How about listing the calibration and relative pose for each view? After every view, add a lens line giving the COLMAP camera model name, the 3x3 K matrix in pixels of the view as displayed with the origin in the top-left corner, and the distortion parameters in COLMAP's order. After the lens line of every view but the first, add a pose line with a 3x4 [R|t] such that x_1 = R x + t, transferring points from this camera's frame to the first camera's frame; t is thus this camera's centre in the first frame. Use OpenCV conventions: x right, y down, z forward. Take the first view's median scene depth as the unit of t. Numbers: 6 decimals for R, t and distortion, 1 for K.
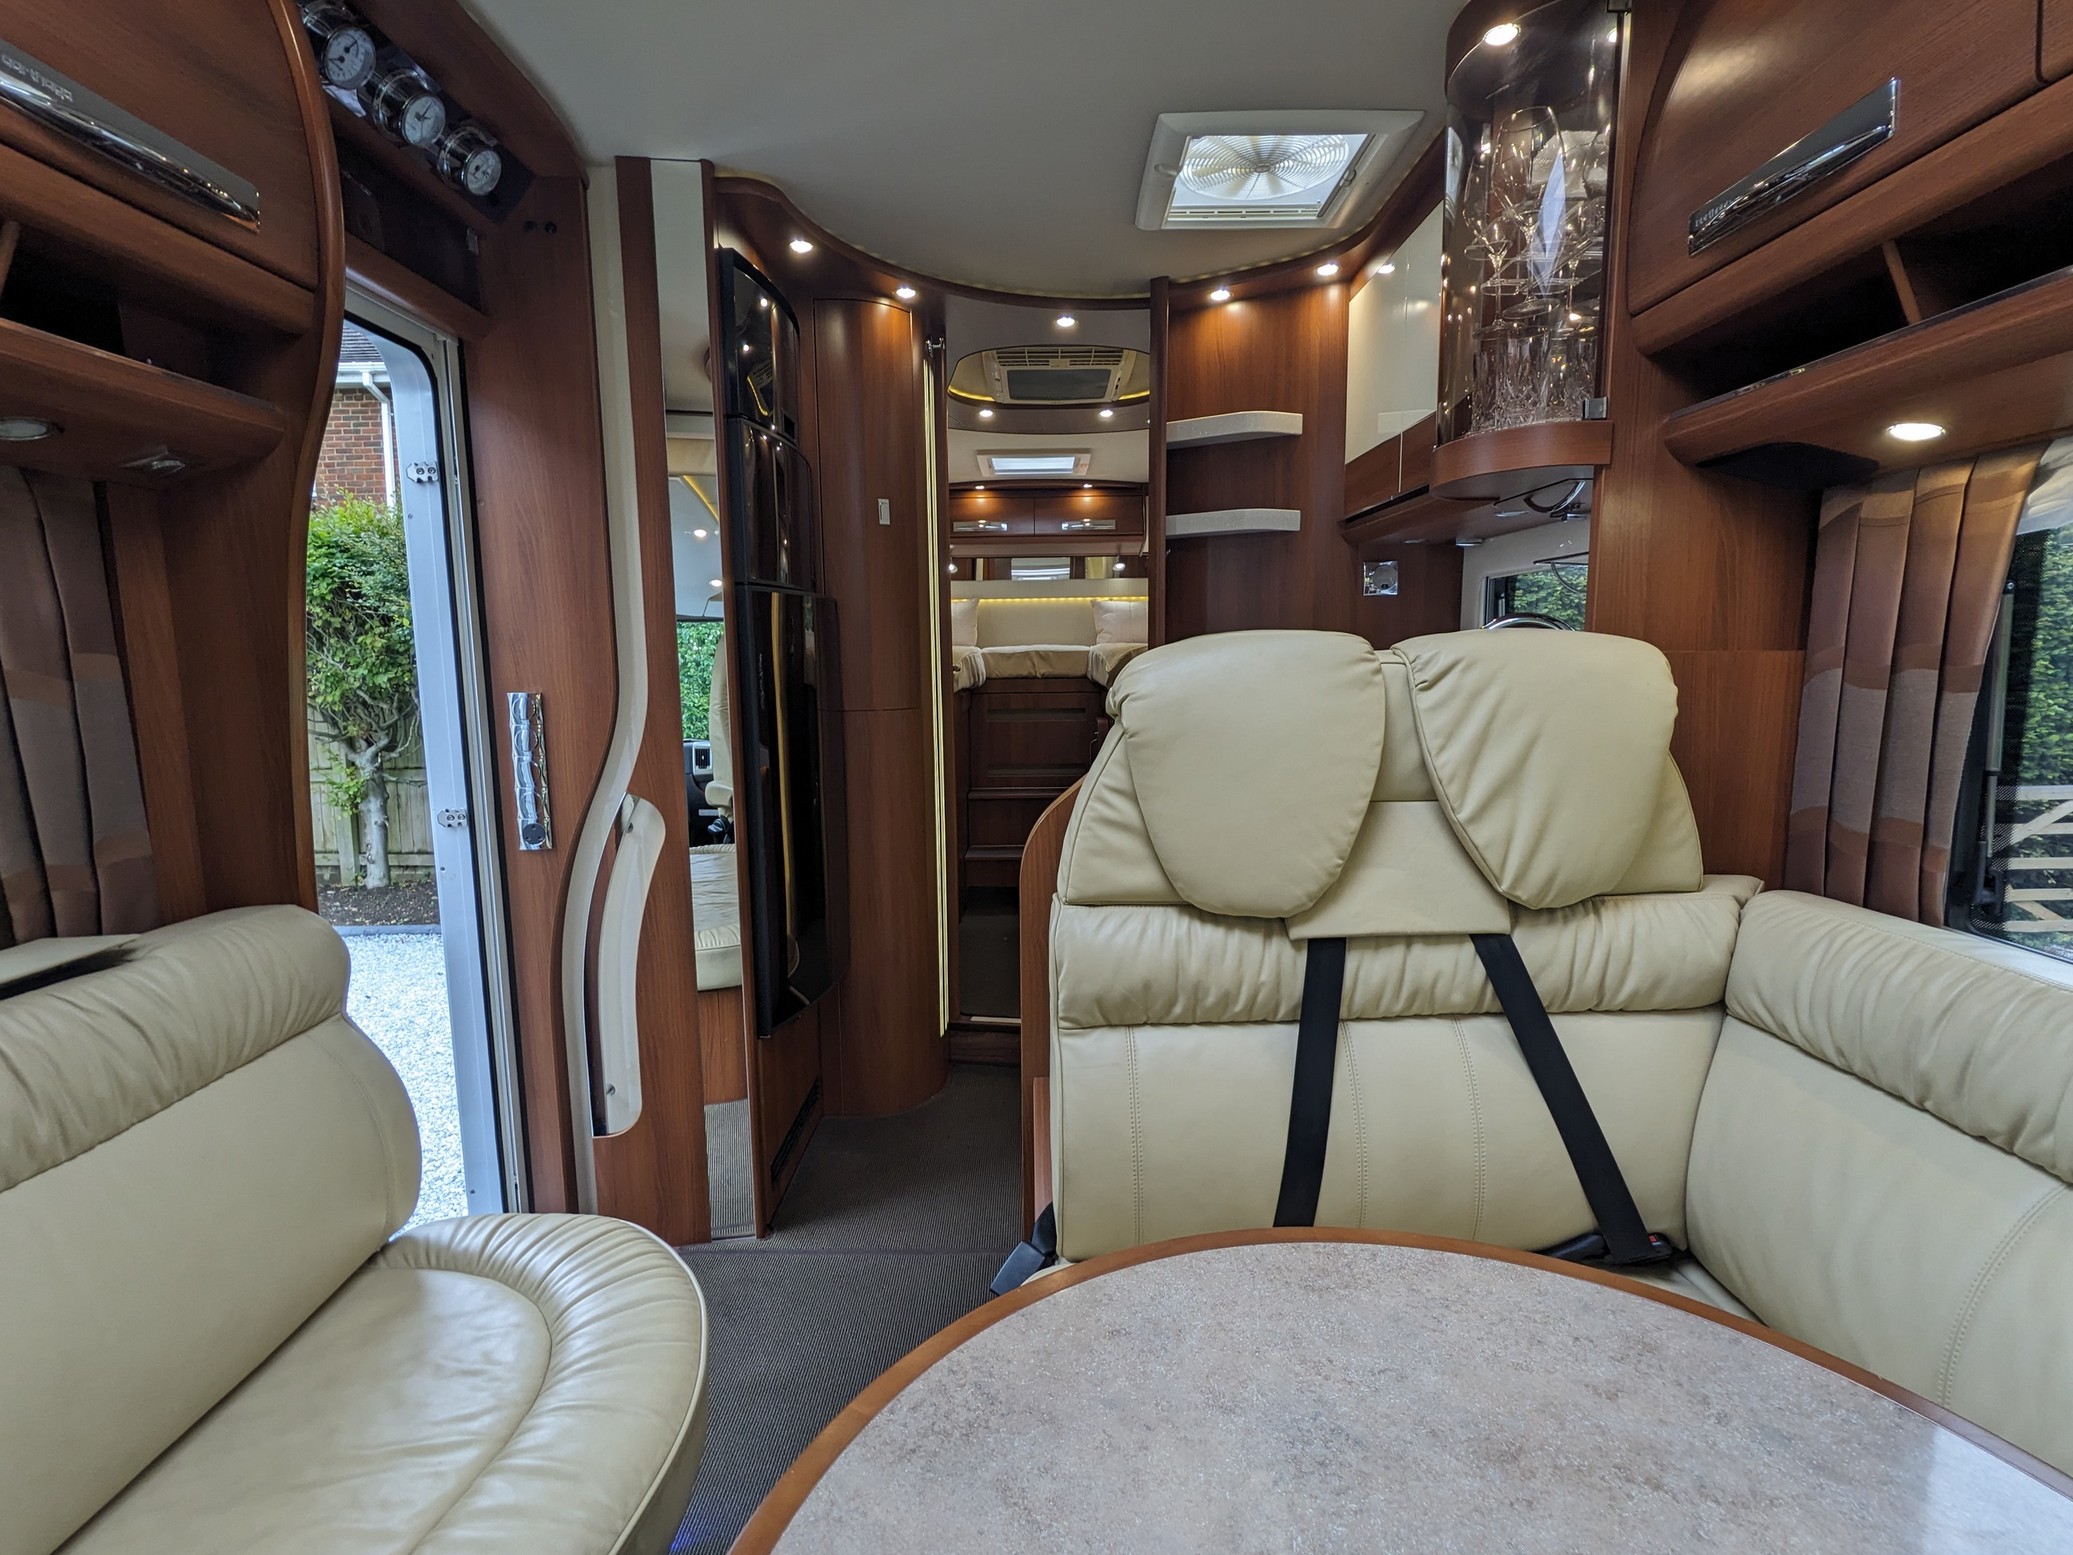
lens RADIAL K [[995.4, 0, 1040.7], [0, 995.4, 775.0], [0, 0, 1]] dist [-0.000394, 0.002136]
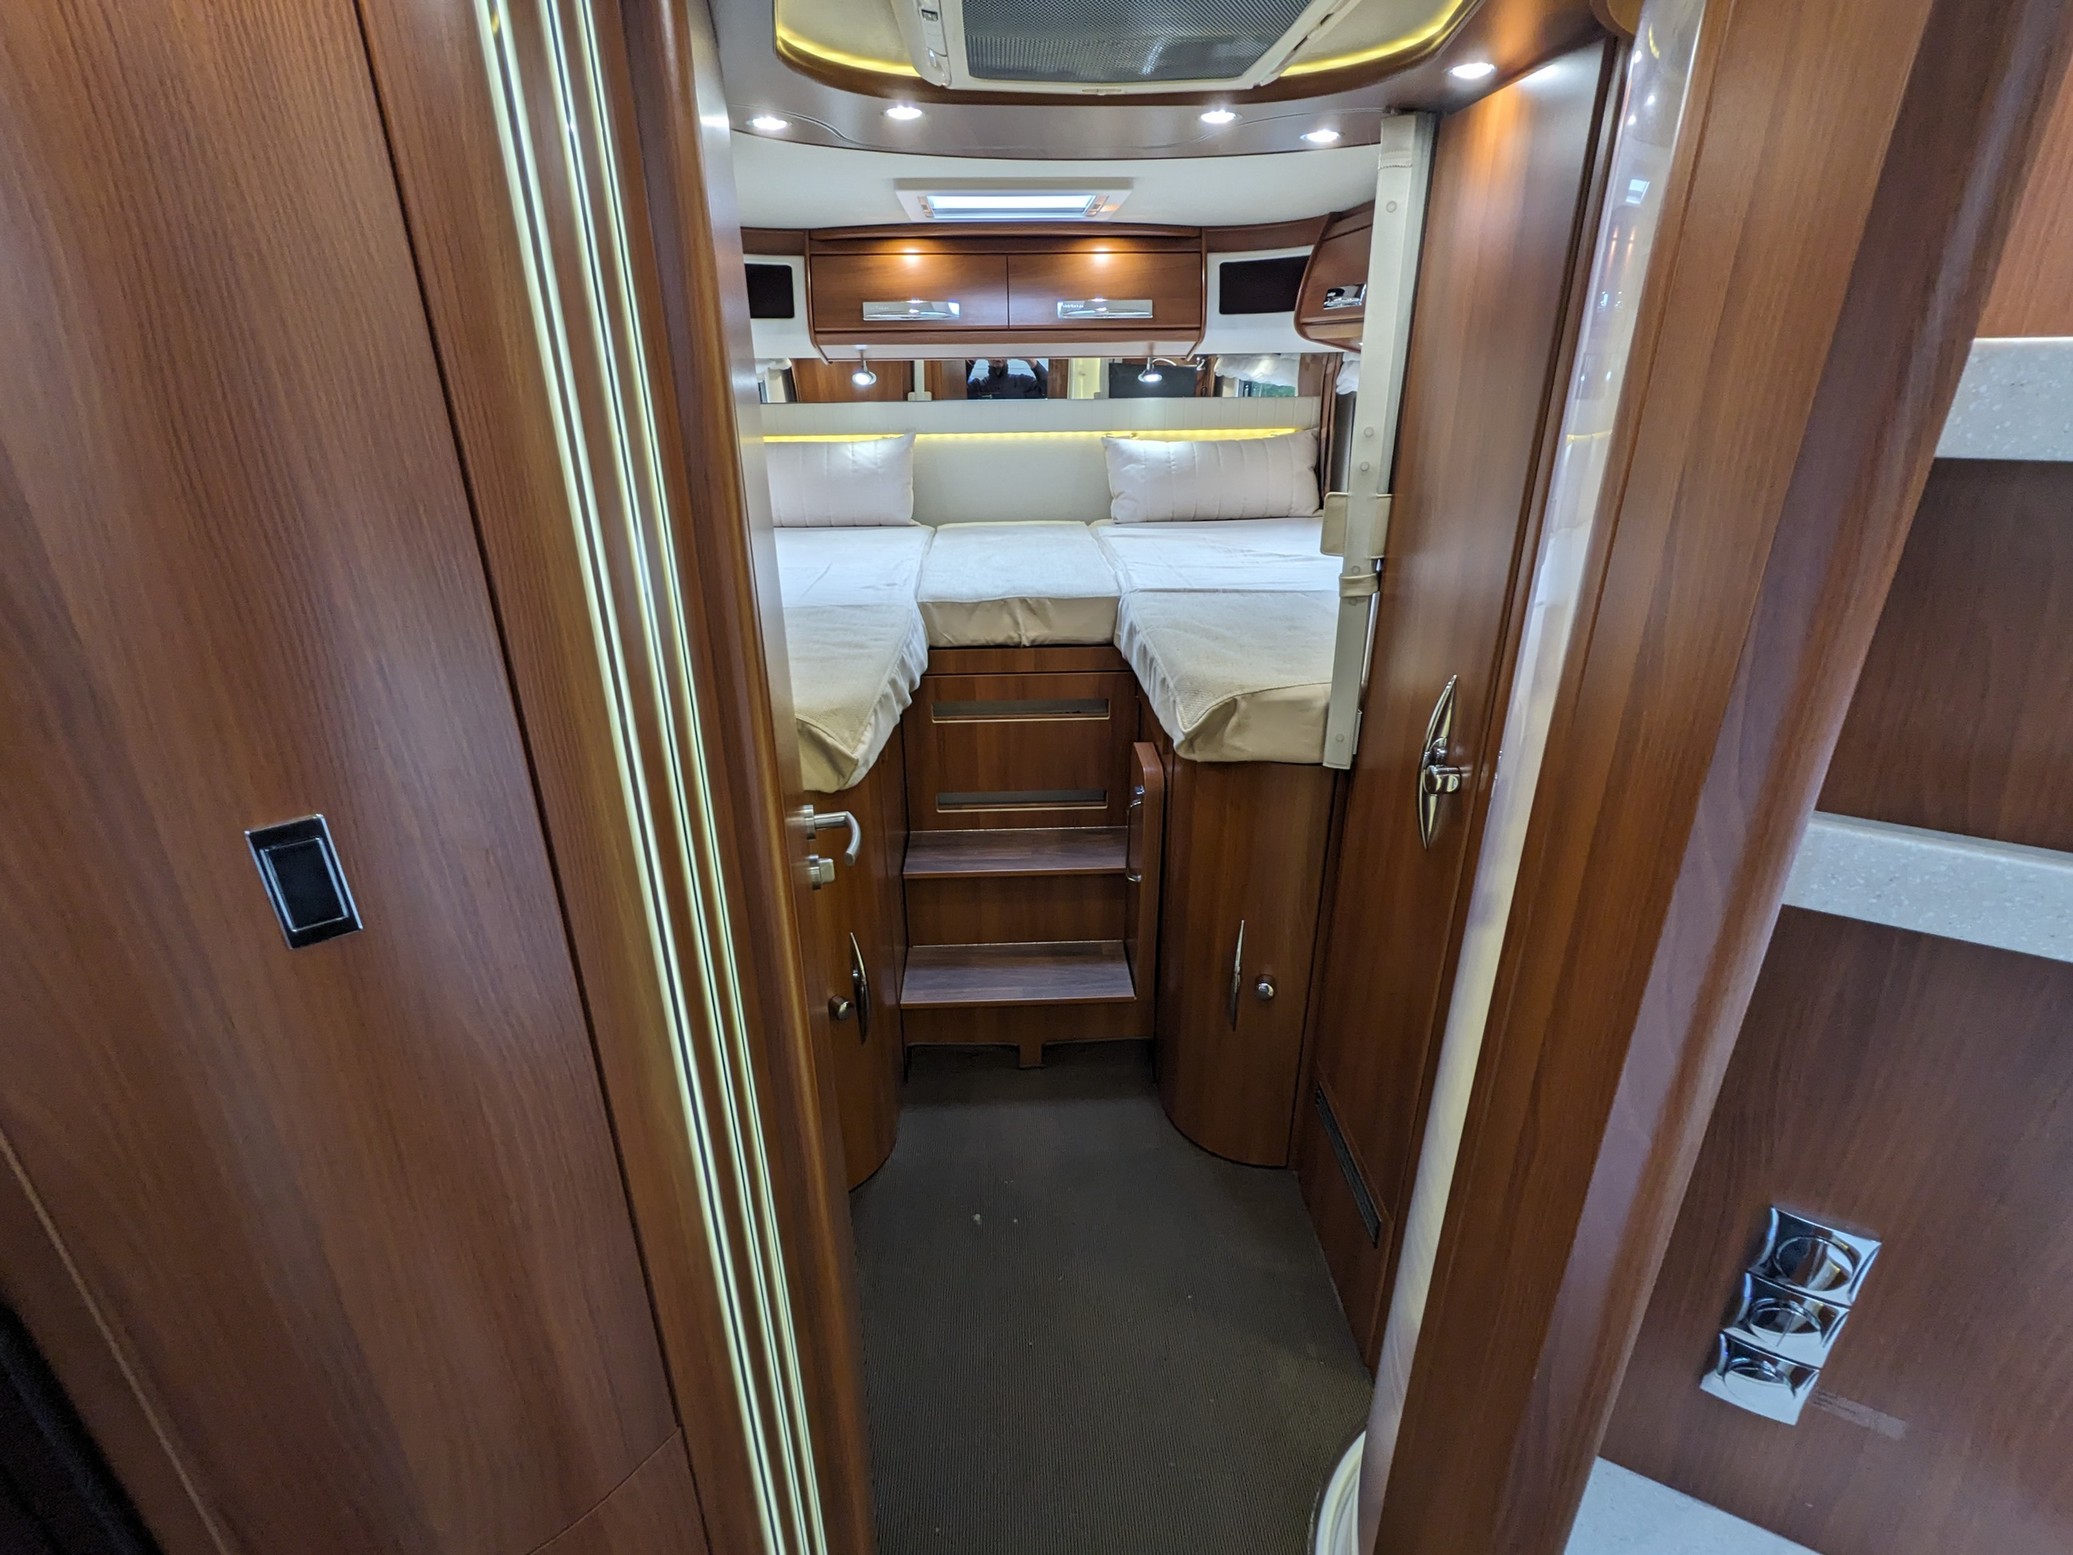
lens RADIAL K [[995.4, 0, 1037.0], [0, 995.4, 774.1], [0, 0, 1]] dist [-0.000394, 0.002136]
pose [[0.999130, -0.011270, 0.040143, -0.015413], [-0.000375, 0.960309, 0.278938, -0.154497], [-0.041693, -0.278710, 0.959470, 0.382778]]
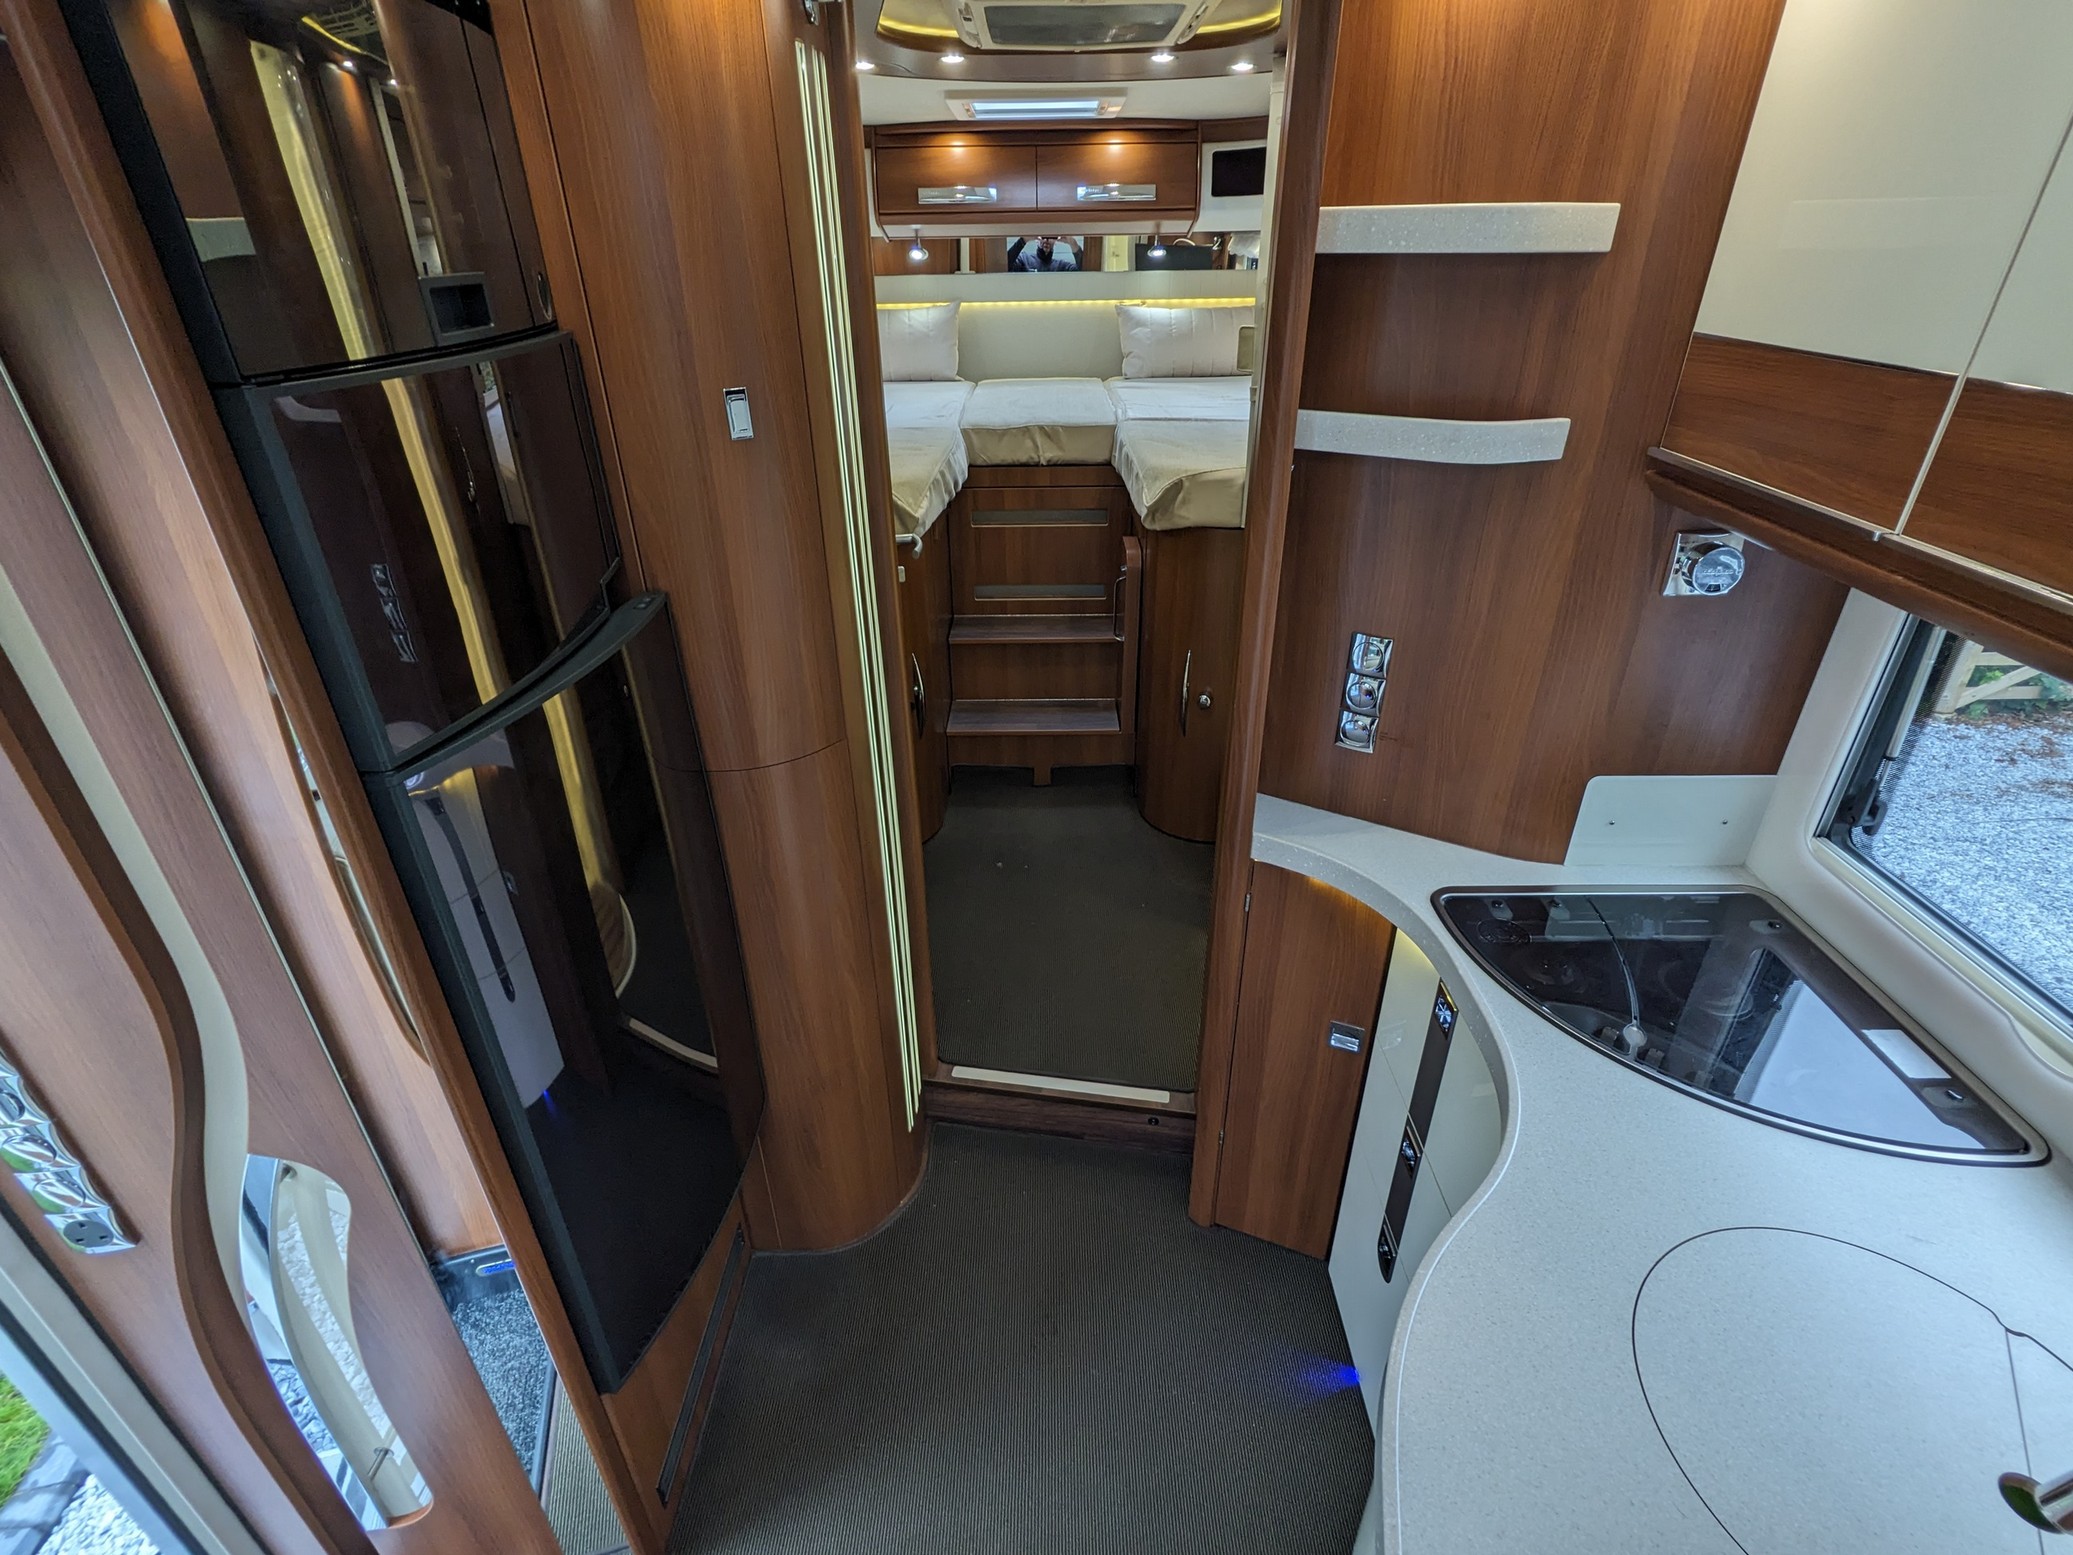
lens RADIAL K [[995.4, 0, 1040.2], [0, 995.4, 766.8], [0, 0, 1]] dist [-0.000394, 0.002136]
pose [[0.999996, 0.001853, -0.002064, -0.001731], [-0.000980, 0.932130, 0.362123, -0.130372], [0.002595, -0.362120, 0.932128, 0.216610]]
